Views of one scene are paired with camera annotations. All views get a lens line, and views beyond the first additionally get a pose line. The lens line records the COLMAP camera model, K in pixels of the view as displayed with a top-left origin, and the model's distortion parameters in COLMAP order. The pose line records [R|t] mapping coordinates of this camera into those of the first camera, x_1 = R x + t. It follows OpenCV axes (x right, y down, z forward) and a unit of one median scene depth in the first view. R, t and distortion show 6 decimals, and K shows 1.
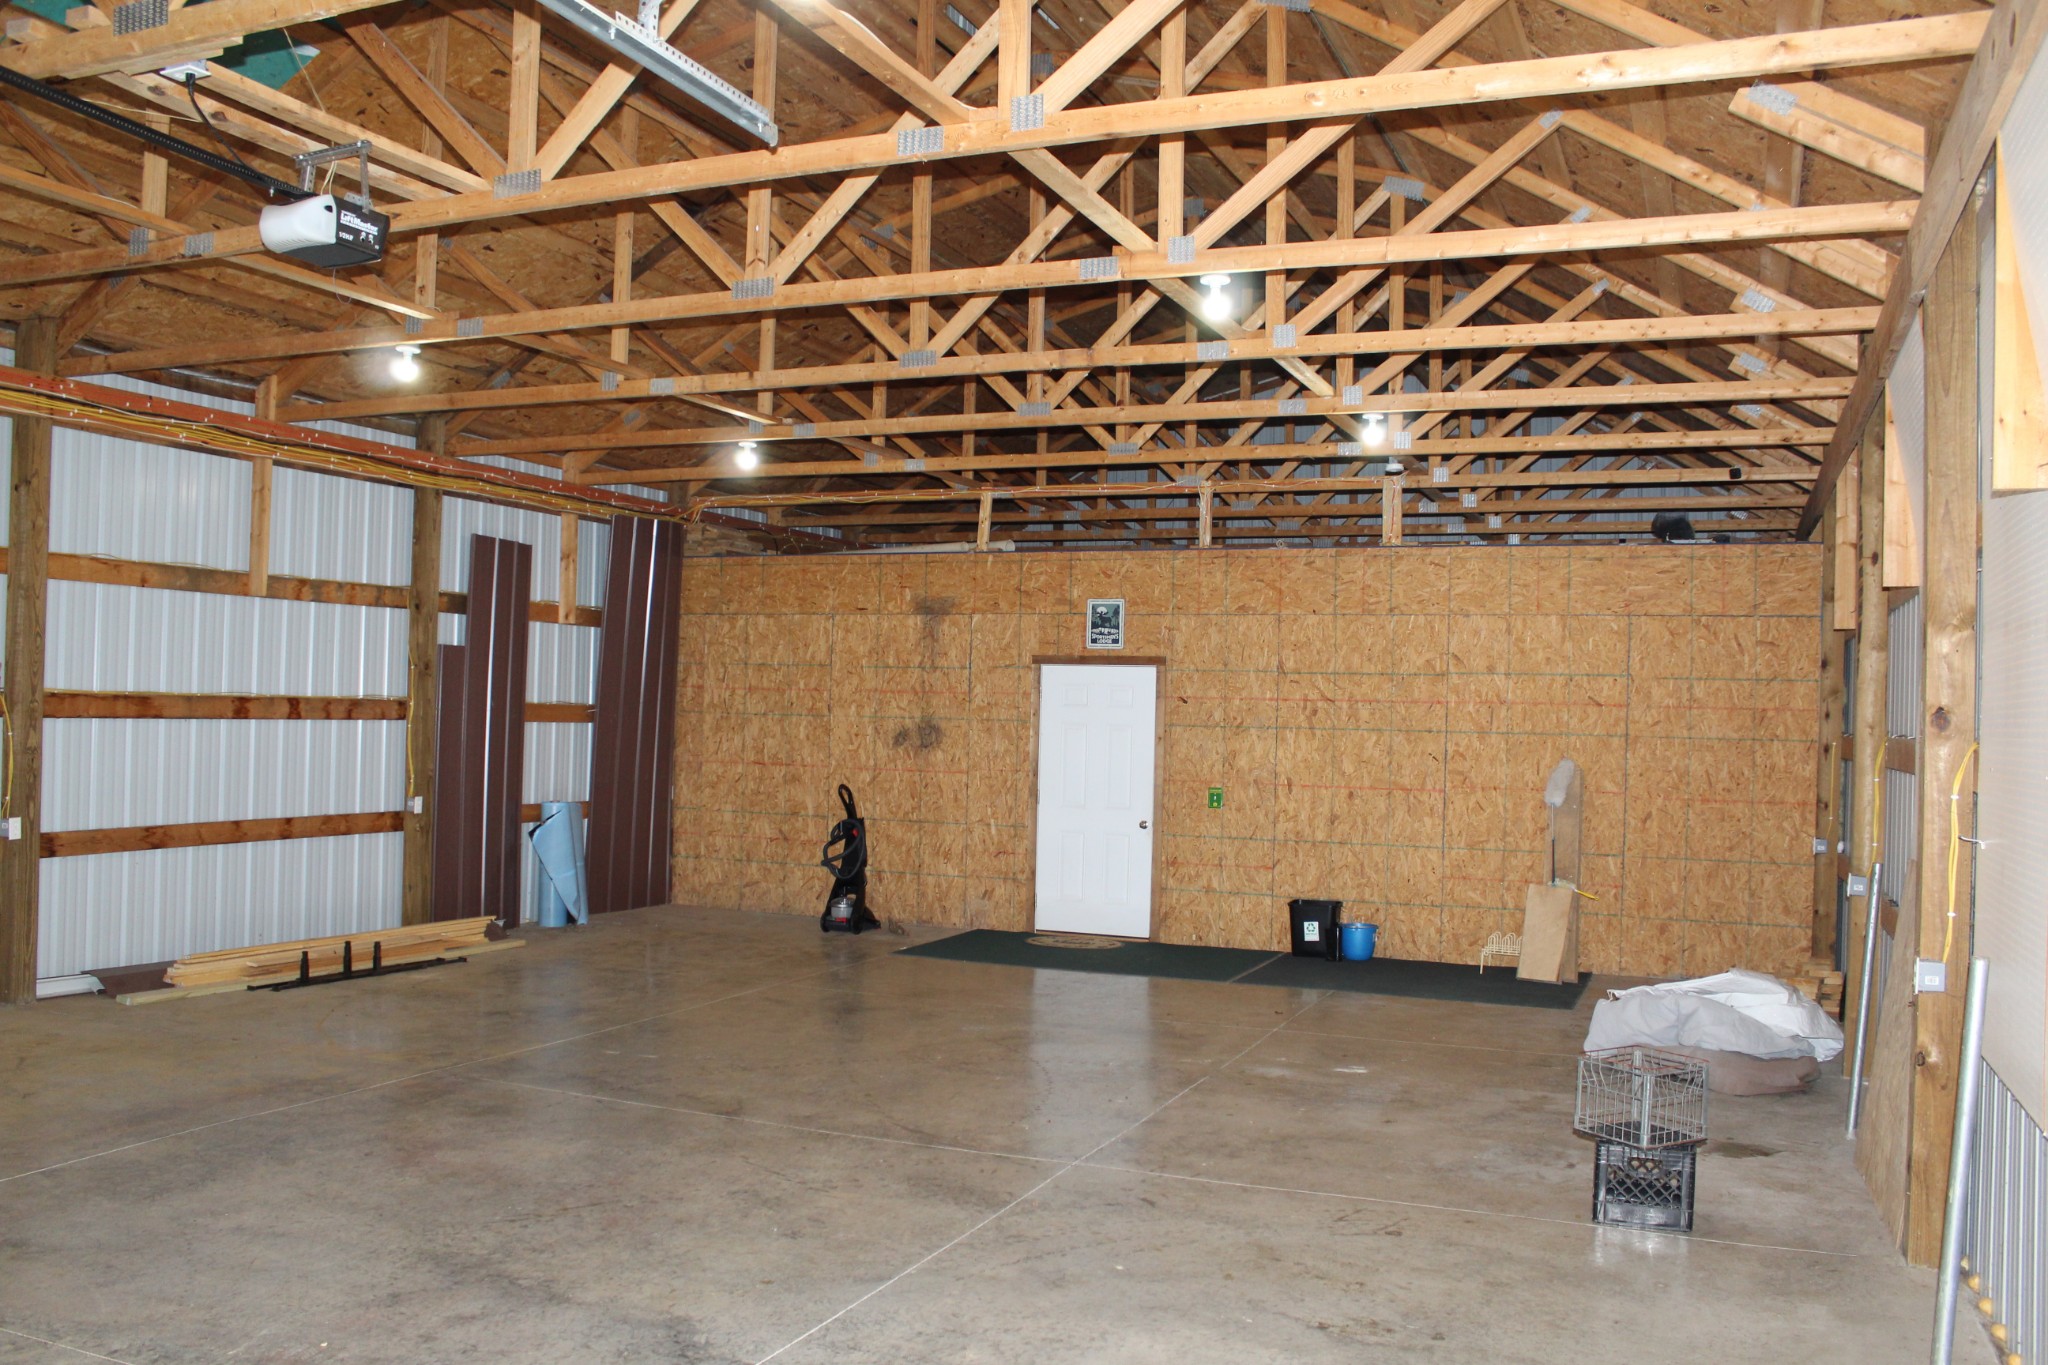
lens RADIAL K [[1711.2, 0, 1023.8], [0, 1711.2, 711.8], [0, 0, 1]] dist [-0.158586, 0.138823]
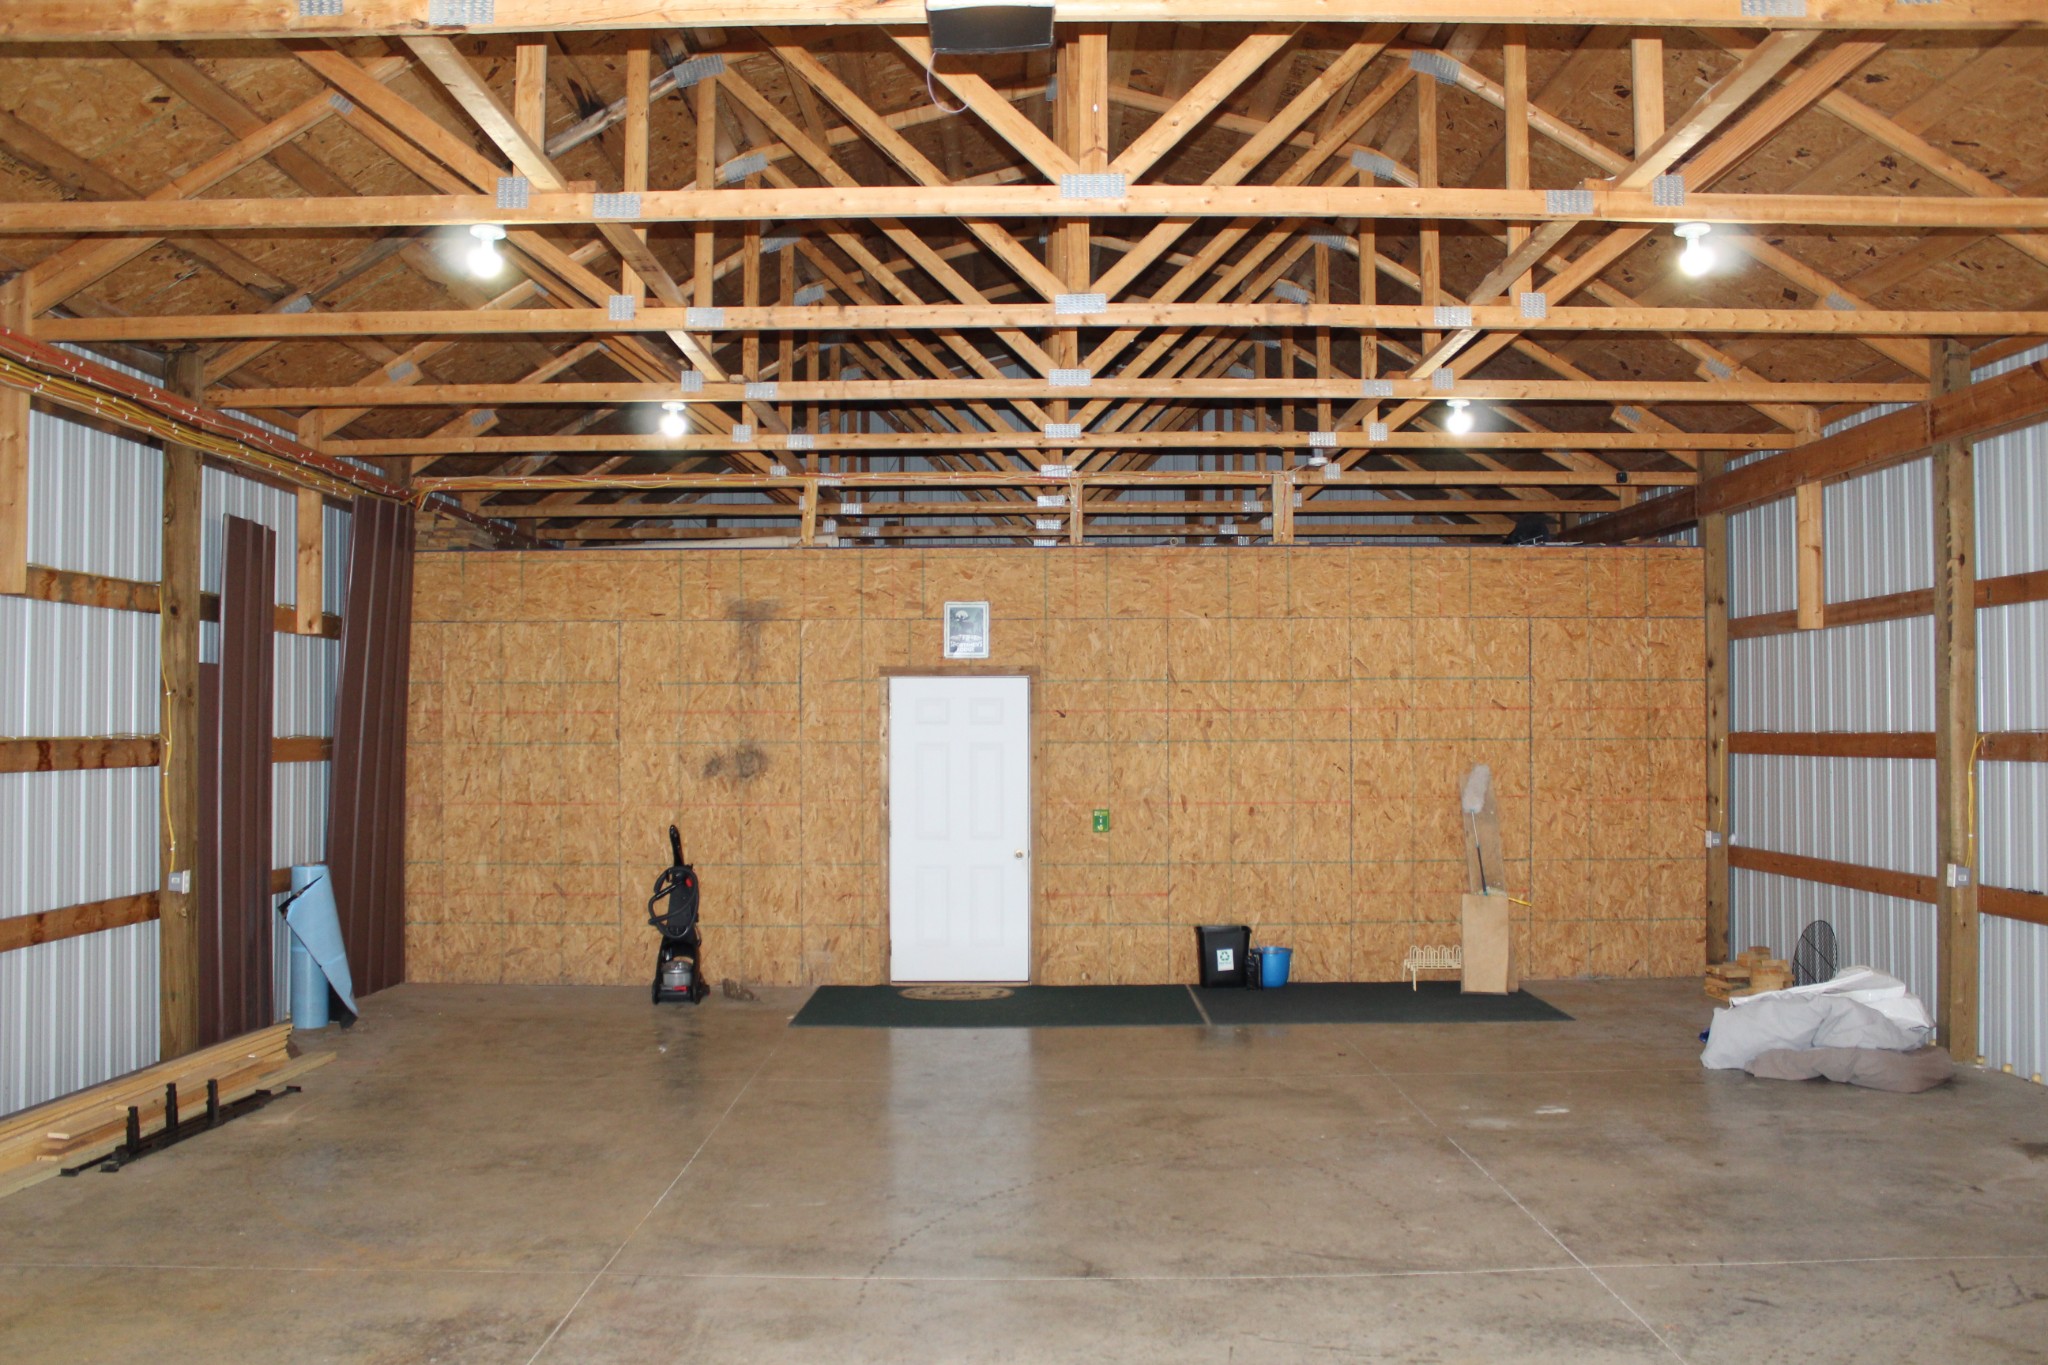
lens RADIAL K [[1711.2, 0, 1023.8], [0, 1711.2, 711.8], [0, 0, 1]] dist [-0.158586, 0.138823]
pose [[0.922043, -0.023510, 0.386372, -0.278691], [0.025909, 0.999664, -0.001002, -0.007700], [-0.386218, 0.010934, 0.922343, 0.179197]]
